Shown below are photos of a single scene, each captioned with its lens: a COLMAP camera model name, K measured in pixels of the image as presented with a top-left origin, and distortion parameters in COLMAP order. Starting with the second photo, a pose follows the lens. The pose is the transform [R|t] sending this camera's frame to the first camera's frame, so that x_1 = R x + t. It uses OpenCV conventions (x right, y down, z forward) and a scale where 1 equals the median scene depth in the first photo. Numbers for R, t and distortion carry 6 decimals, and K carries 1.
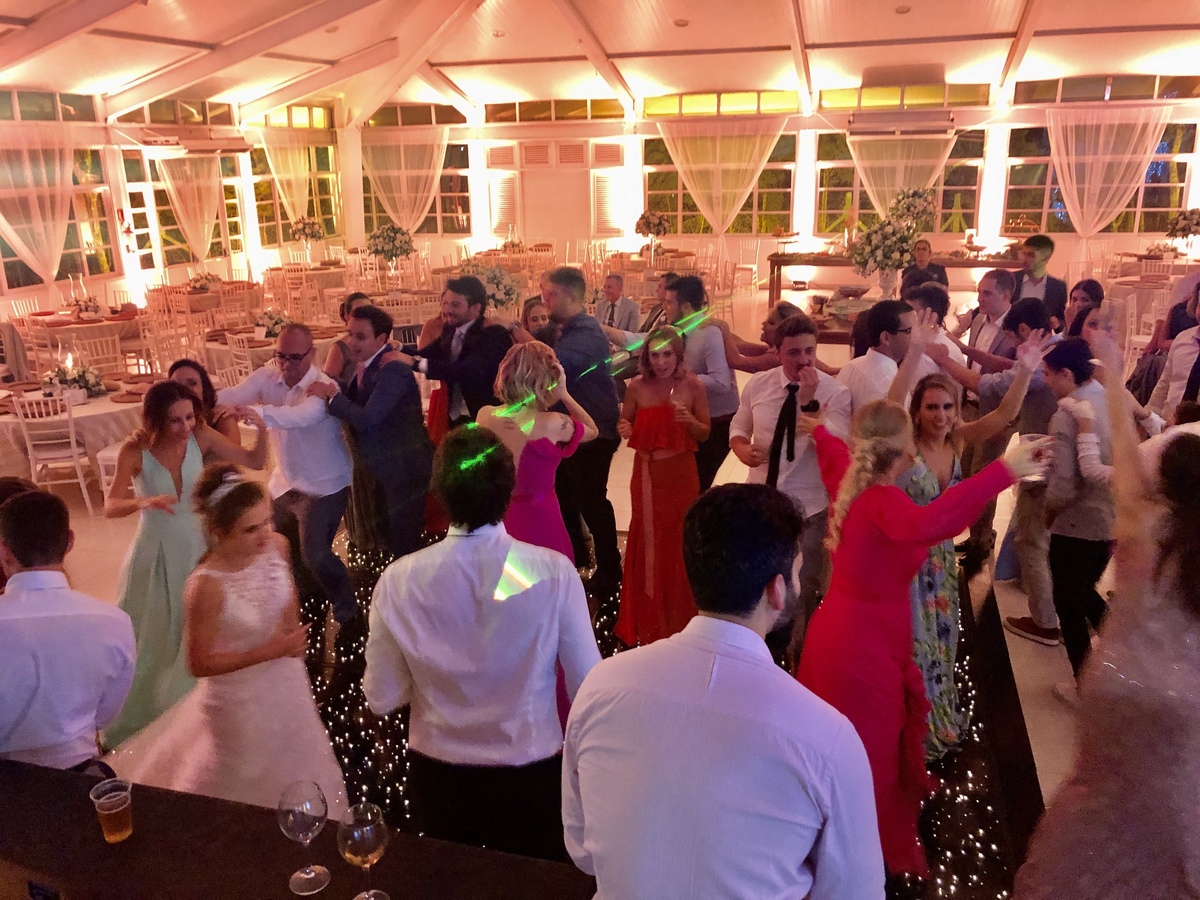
lens RADIAL K [[979.3, 0, 584.1], [0, 979.3, 437.1], [0, 0, 1]] dist [0.017034, -0.006839]
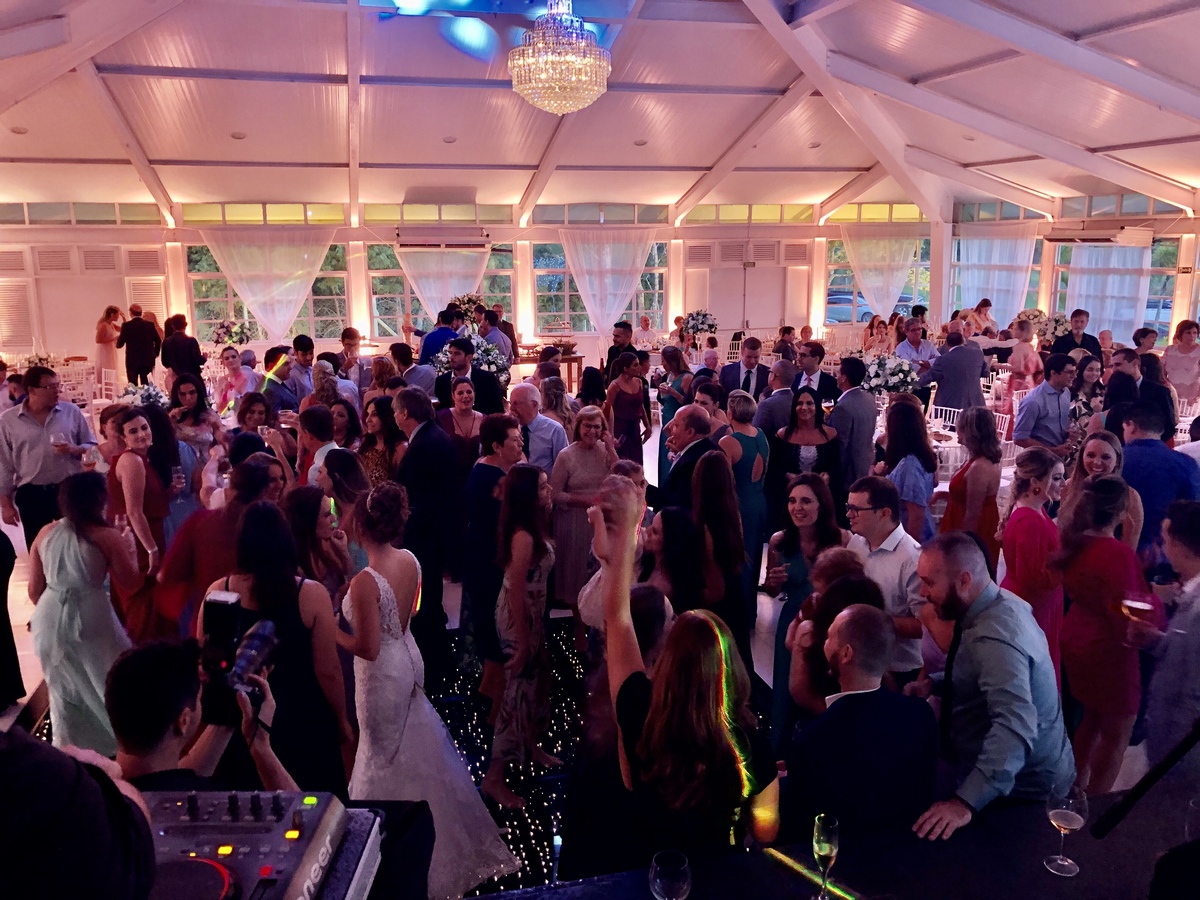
lens RADIAL K [[969.1, 0, 592.2], [0, 969.1, 449.7], [0, 0, 1]] dist [0.030958, -0.035128]
pose [[0.861110, -0.089426, 0.500492, -0.101417], [0.132316, 0.989906, -0.050780, -0.004820], [-0.490899, 0.109950, 0.864251, -0.001436]]
